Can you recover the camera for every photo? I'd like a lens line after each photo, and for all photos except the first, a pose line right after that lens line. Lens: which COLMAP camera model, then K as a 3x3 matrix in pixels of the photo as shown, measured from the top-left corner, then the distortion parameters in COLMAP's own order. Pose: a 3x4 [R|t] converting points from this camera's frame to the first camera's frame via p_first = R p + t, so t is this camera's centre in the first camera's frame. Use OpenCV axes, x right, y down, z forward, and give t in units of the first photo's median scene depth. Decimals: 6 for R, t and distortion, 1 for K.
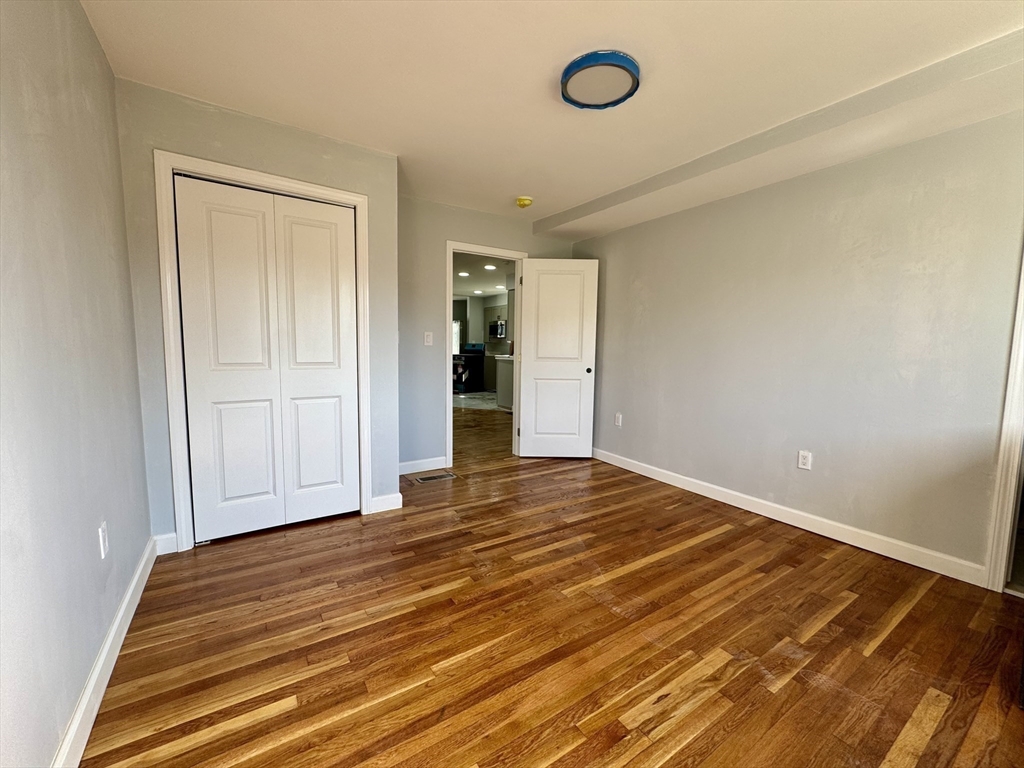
lens RADIAL K [[408.7, 0, 510.0], [0, 408.7, 383.8], [0, 0, 1]] dist [-0.005940, 0.001551]
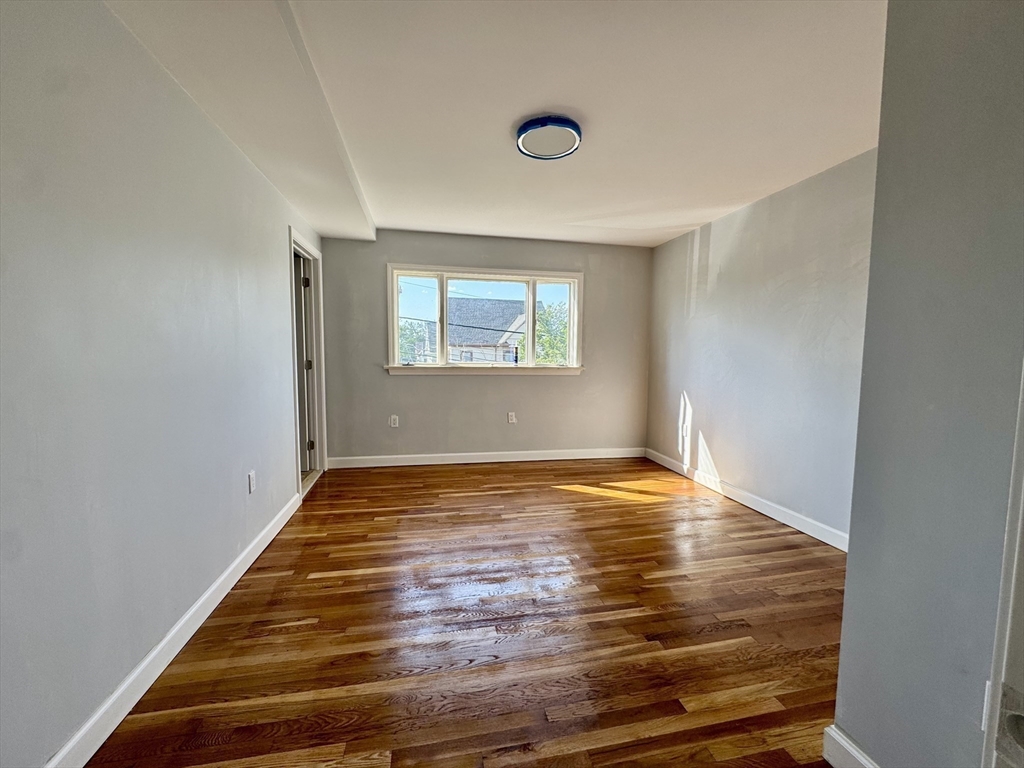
lens RADIAL K [[408.7, 0, 512.3], [0, 408.7, 384.5], [0, 0, 1]] dist [-0.005940, 0.001551]
pose [[-0.929242, -0.054895, 0.365371, -0.136700], [0.007702, 0.985808, 0.167700, -0.204899], [-0.369392, 0.158648, -0.915631, 1.982919]]
